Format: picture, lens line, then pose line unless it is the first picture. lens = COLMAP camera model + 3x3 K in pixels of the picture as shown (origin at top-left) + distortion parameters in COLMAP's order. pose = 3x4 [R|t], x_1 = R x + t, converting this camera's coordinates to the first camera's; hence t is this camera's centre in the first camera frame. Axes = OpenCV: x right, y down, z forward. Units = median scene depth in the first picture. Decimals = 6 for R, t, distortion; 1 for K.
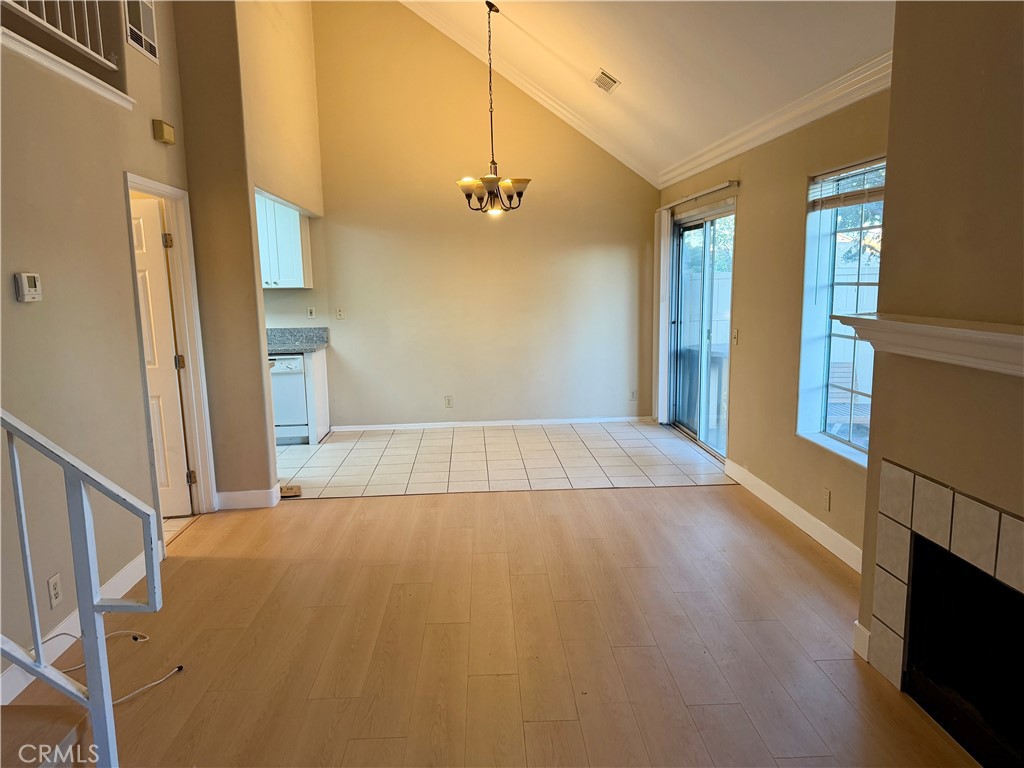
lens RADIAL K [[731.0, 0, 508.9], [0, 731.0, 387.3], [0, 0, 1]] dist [0.049066, -0.001672]
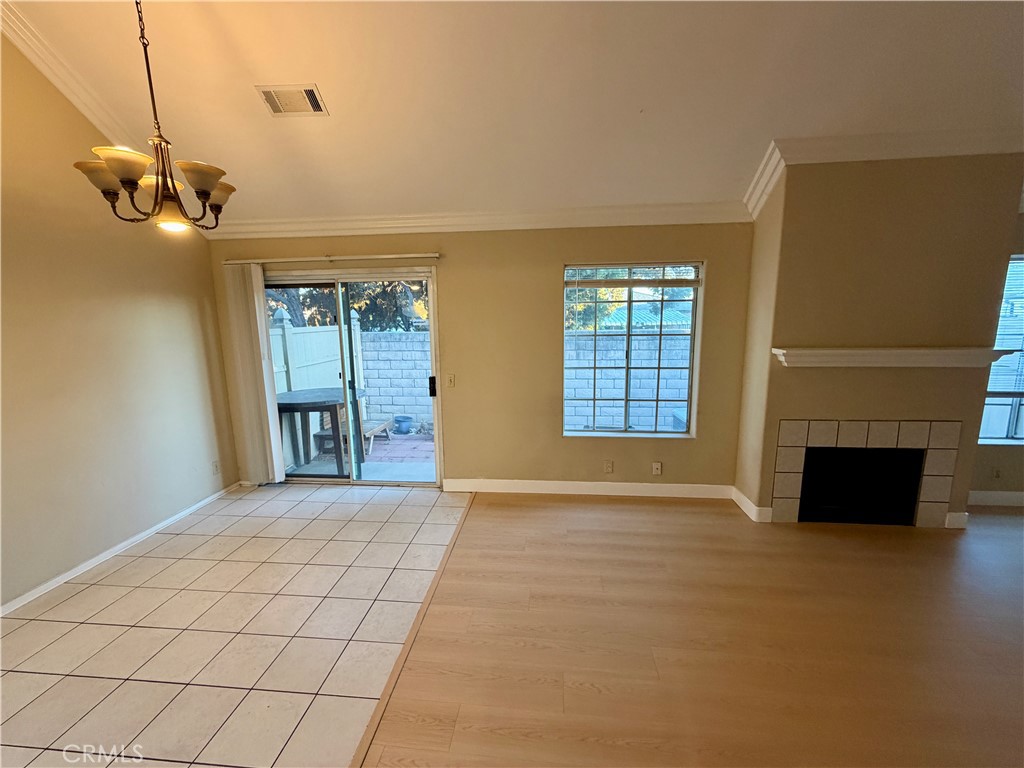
lens RADIAL K [[408.7, 0, 512.0], [0, 408.7, 384.0], [0, 0, 1]] dist [-0.000884, 0.000127]
pose [[0.149800, -0.136815, 0.979205, -0.364779], [0.159184, 0.980797, 0.112685, -0.129315], [-0.975818, 0.138993, 0.168702, 0.816901]]
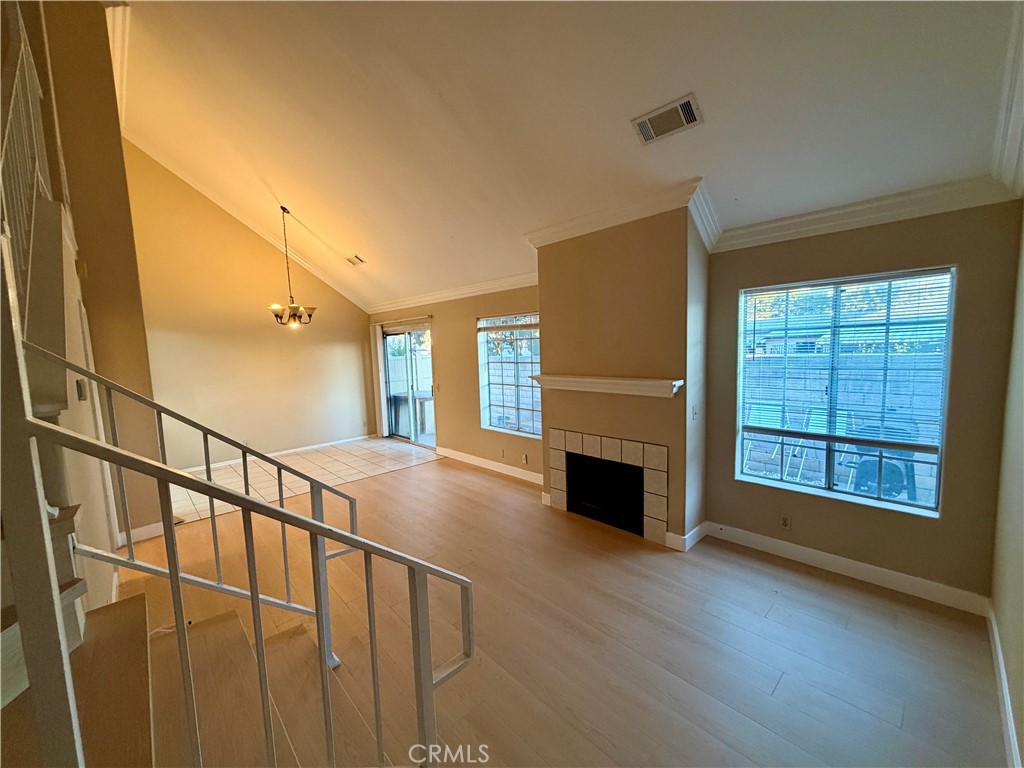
lens RADIAL K [[408.7, 0, 512.0], [0, 408.7, 384.0], [0, 0, 1]] dist [-0.000884, 0.000127]
pose [[0.761042, -0.069424, 0.644977, -0.295895], [0.118803, 0.992357, -0.033367, -0.015252], [-0.637731, 0.102019, 0.763474, -0.033966]]
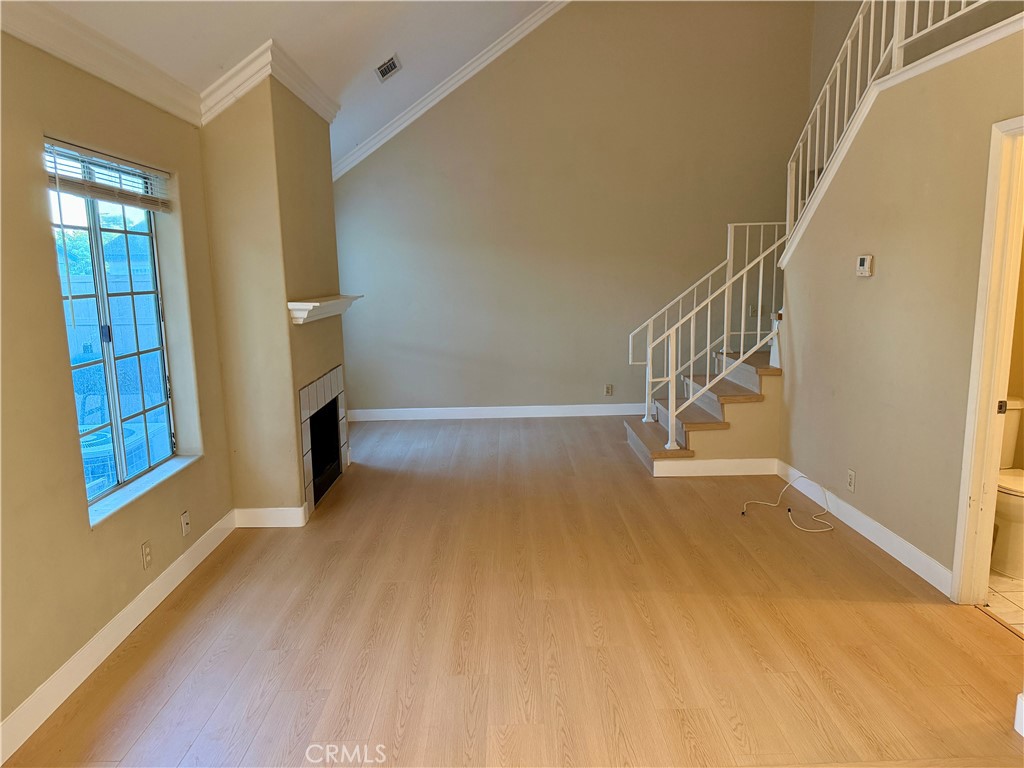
lens RADIAL K [[723.7, 0, 508.7], [0, 723.7, 389.1], [0, 0, 1]] dist [0.001001, -0.002142]
pose [[-0.998876, 0.031189, 0.035703, -0.008072], [0.040788, 0.949226, 0.311940, -0.206820], [-0.024161, 0.313045, -0.949431, 1.348152]]
